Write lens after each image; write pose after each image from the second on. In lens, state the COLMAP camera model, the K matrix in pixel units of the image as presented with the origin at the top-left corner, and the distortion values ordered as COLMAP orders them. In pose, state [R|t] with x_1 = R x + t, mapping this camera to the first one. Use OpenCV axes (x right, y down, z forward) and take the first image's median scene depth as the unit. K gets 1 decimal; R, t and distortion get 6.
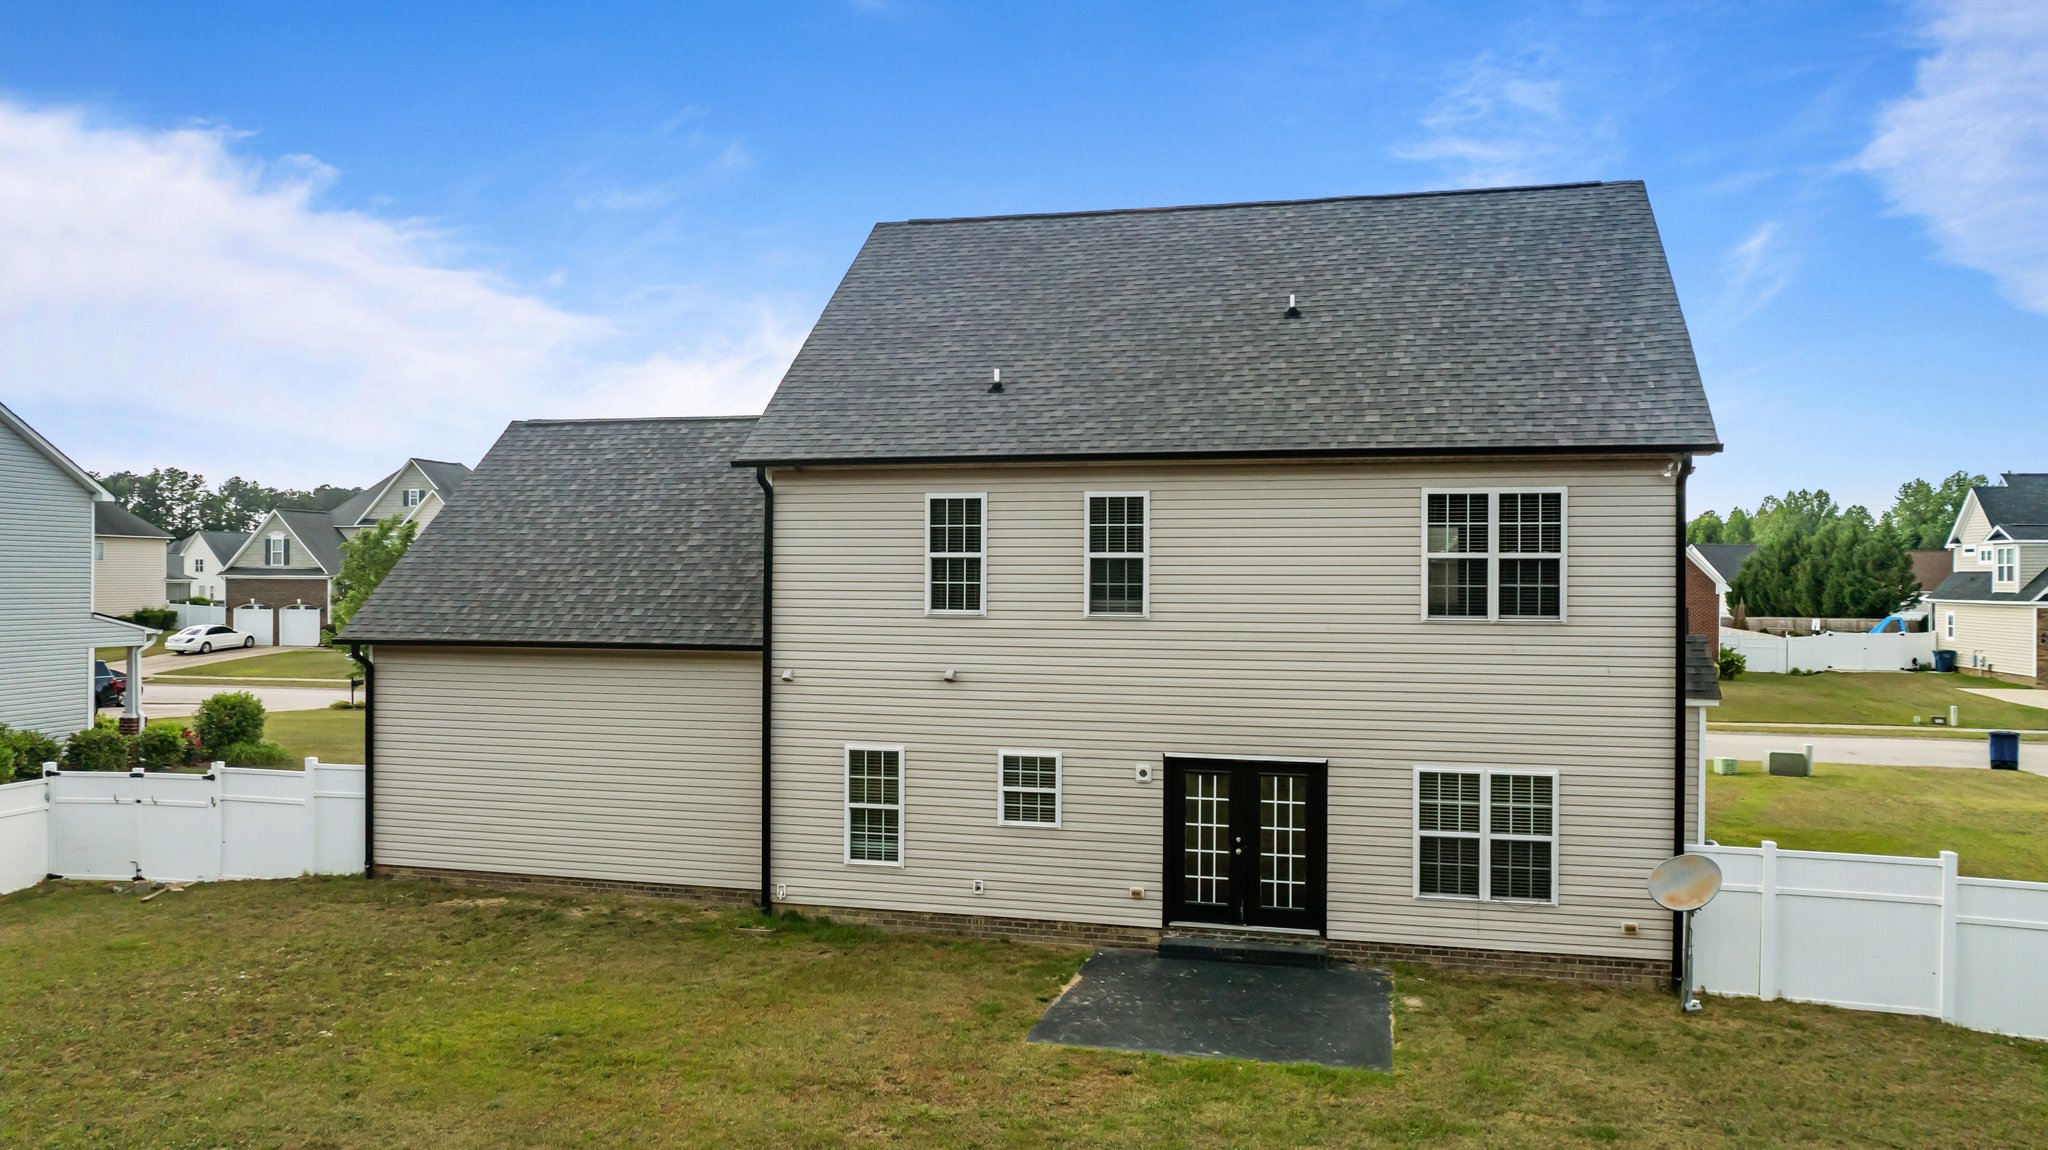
lens RADIAL K [[1447.6, 0, 1026.1], [0, 1447.6, 568.1], [0, 0, 1]] dist [-0.017776, -0.000392]
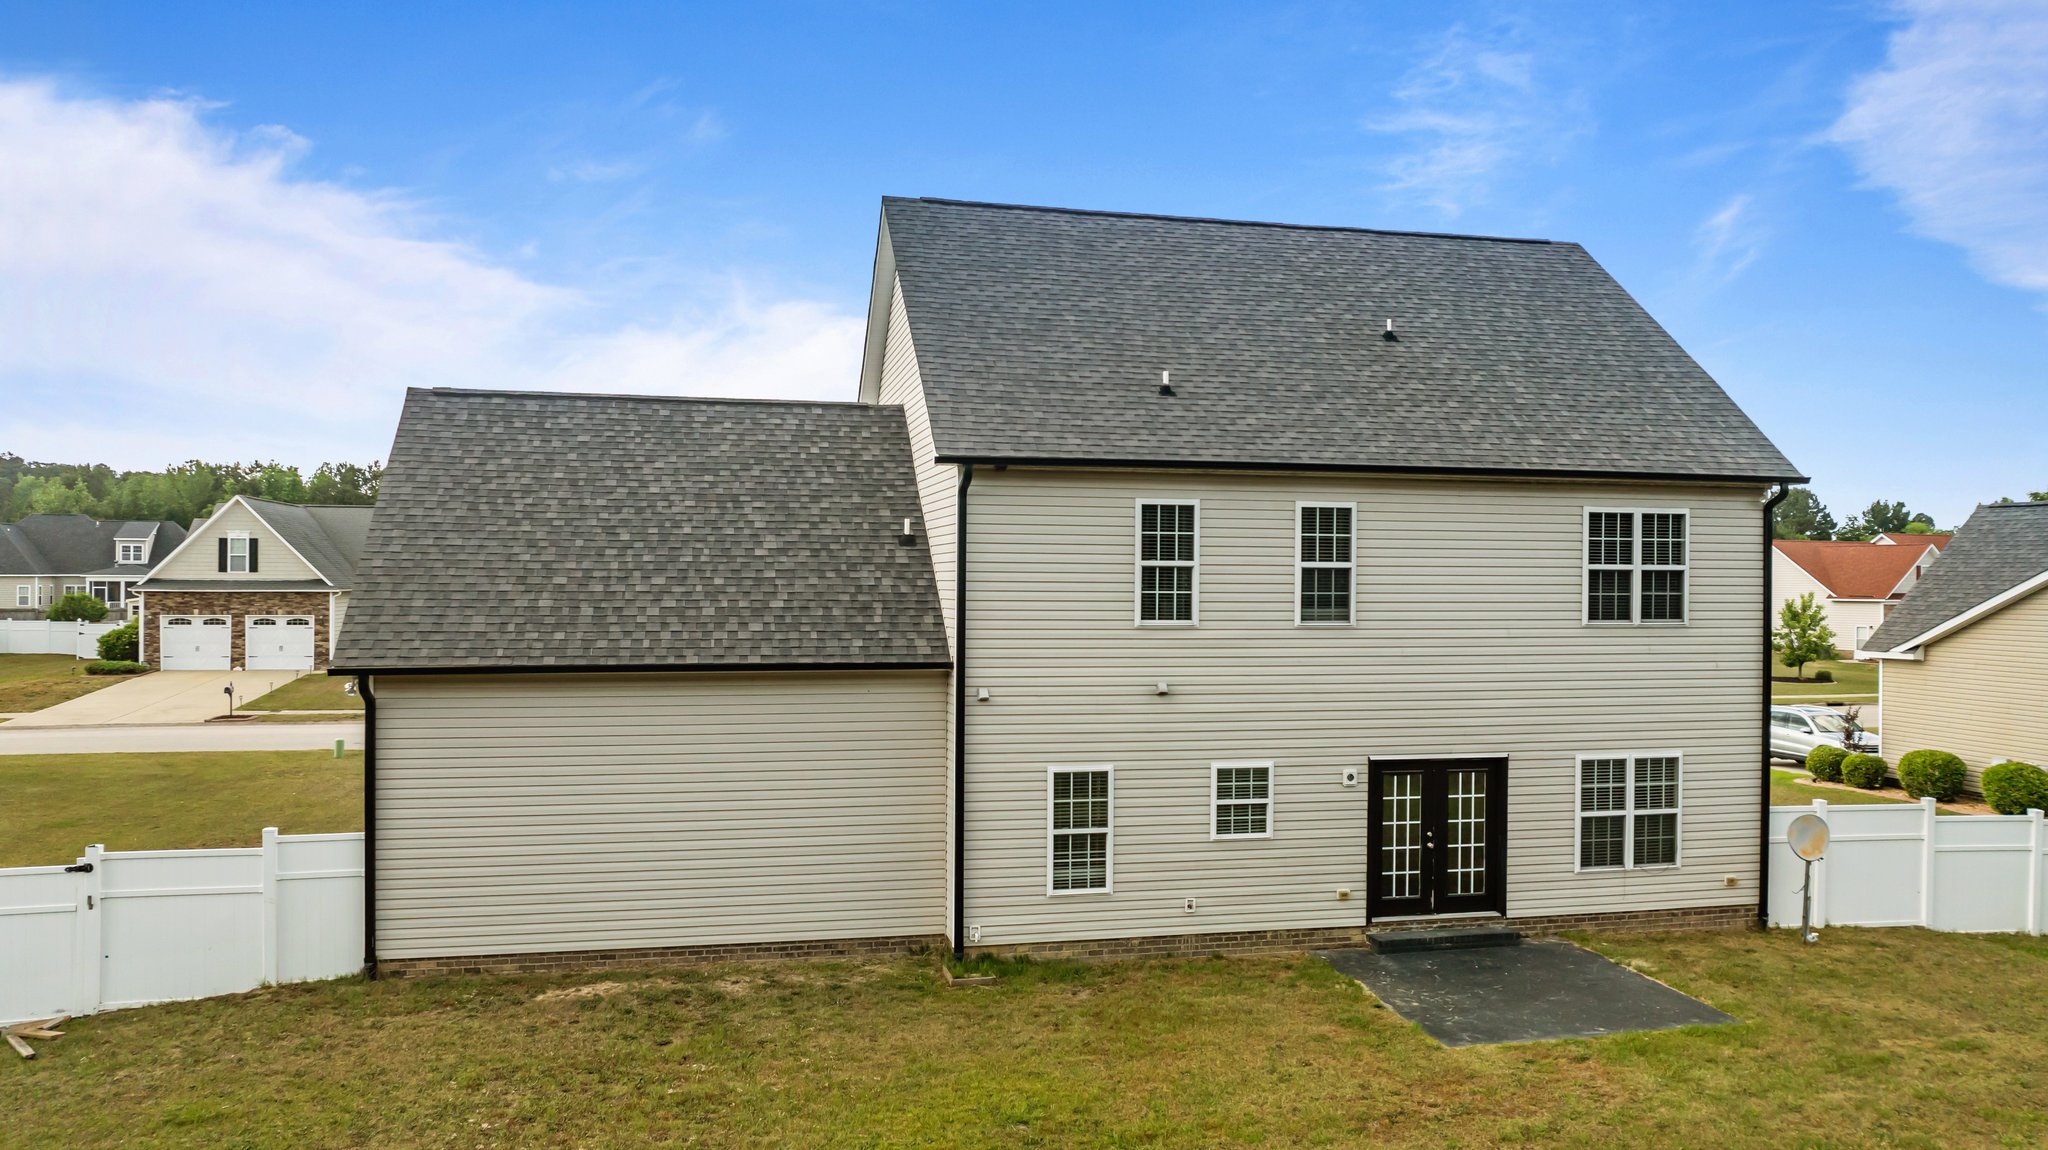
lens RADIAL K [[1457.4, 0, 1023.9], [0, 1457.4, 567.5], [0, 0, 1]] dist [-0.020544, 0.006457]
pose [[0.888725, 0.002860, 0.458432, -0.592321], [-0.004438, 0.999987, 0.002366, -0.008437], [-0.458420, -0.004137, 0.888726, 0.186286]]
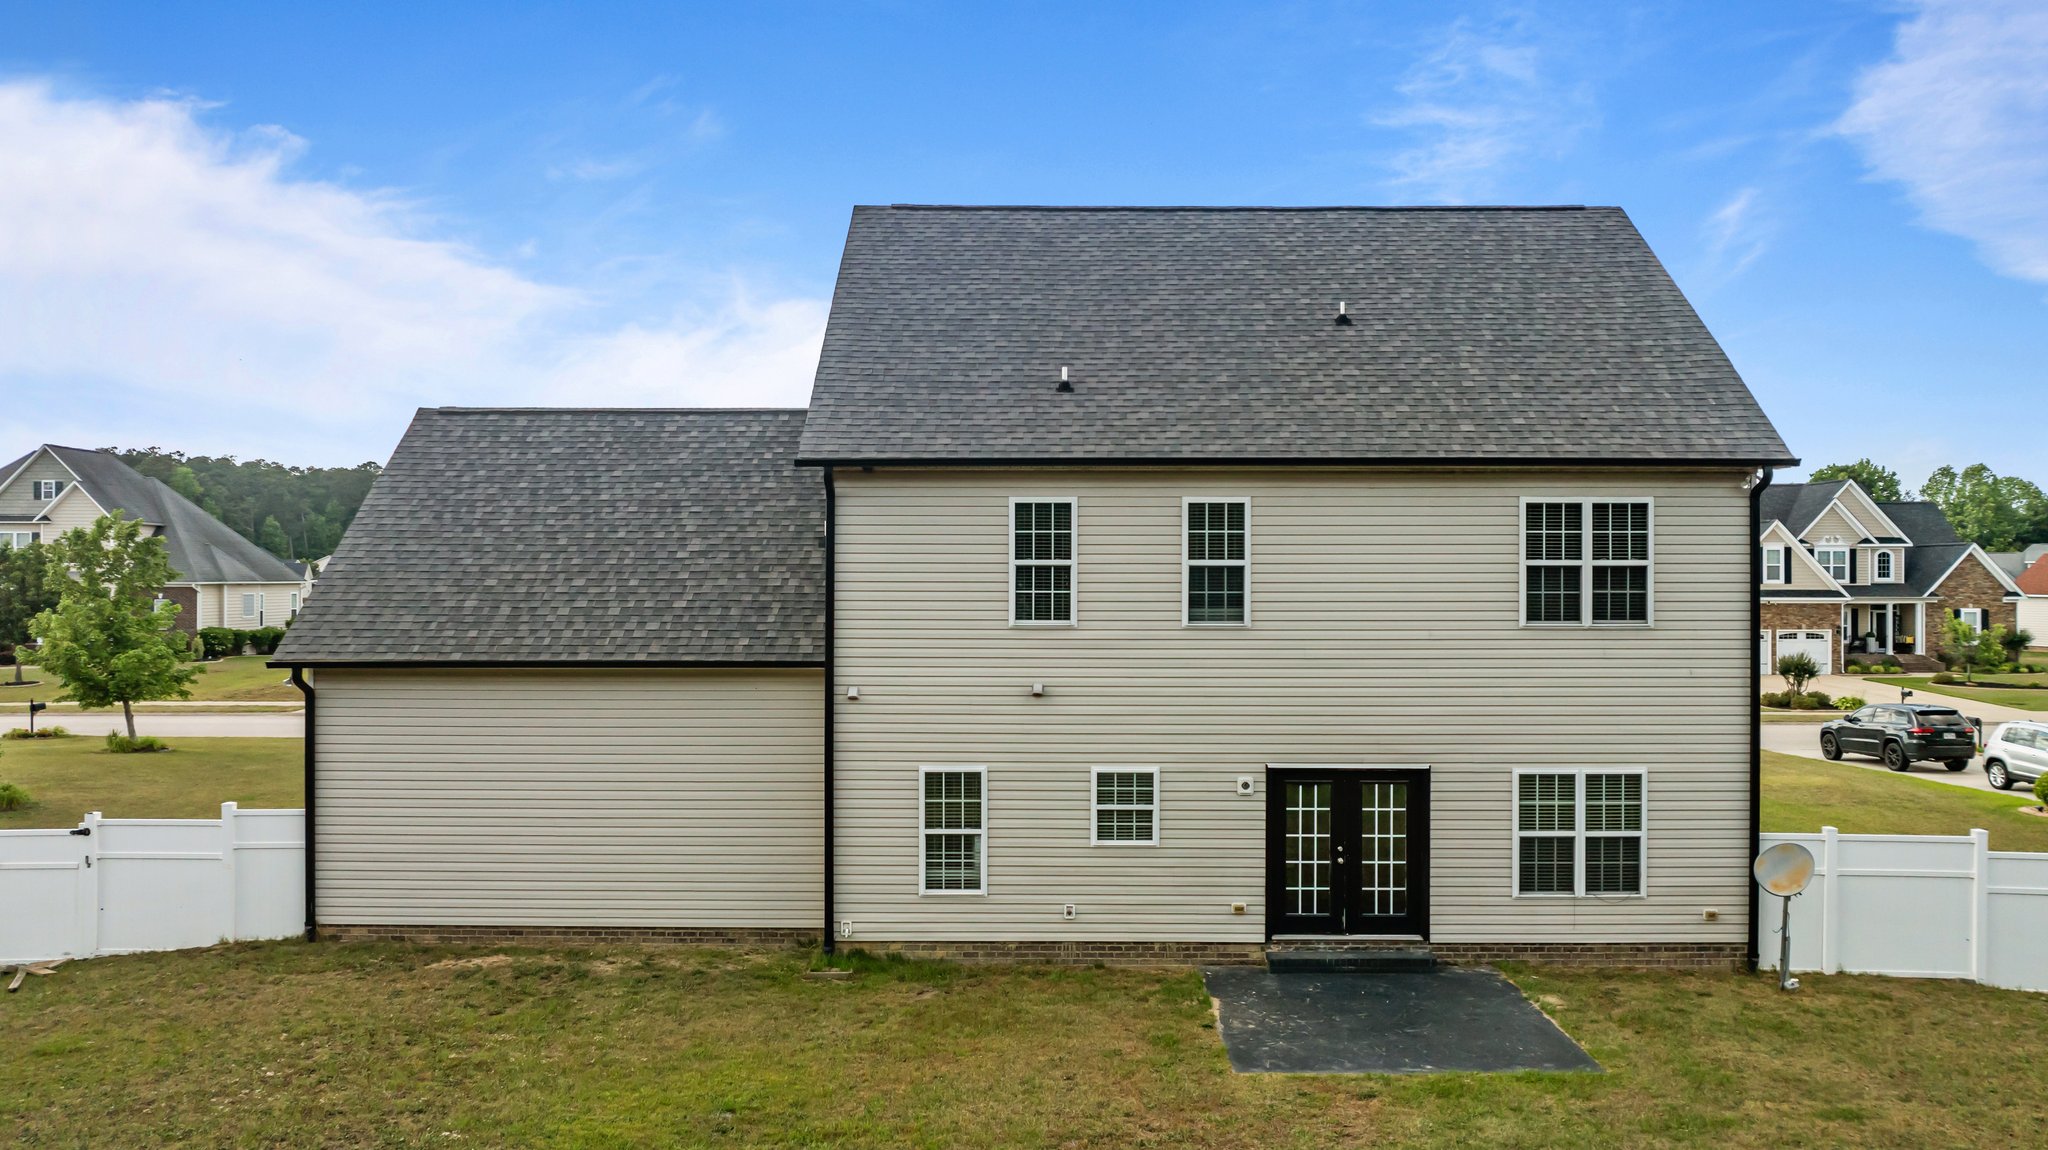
lens RADIAL K [[1457.4, 0, 1023.9], [0, 1457.4, 567.5], [0, 0, 1]] dist [-0.020544, 0.006457]
pose [[0.971123, -0.002767, 0.238562, -0.295420], [0.002653, 0.999996, 0.000801, -0.006754], [-0.238563, -0.000145, 0.971127, 0.078971]]
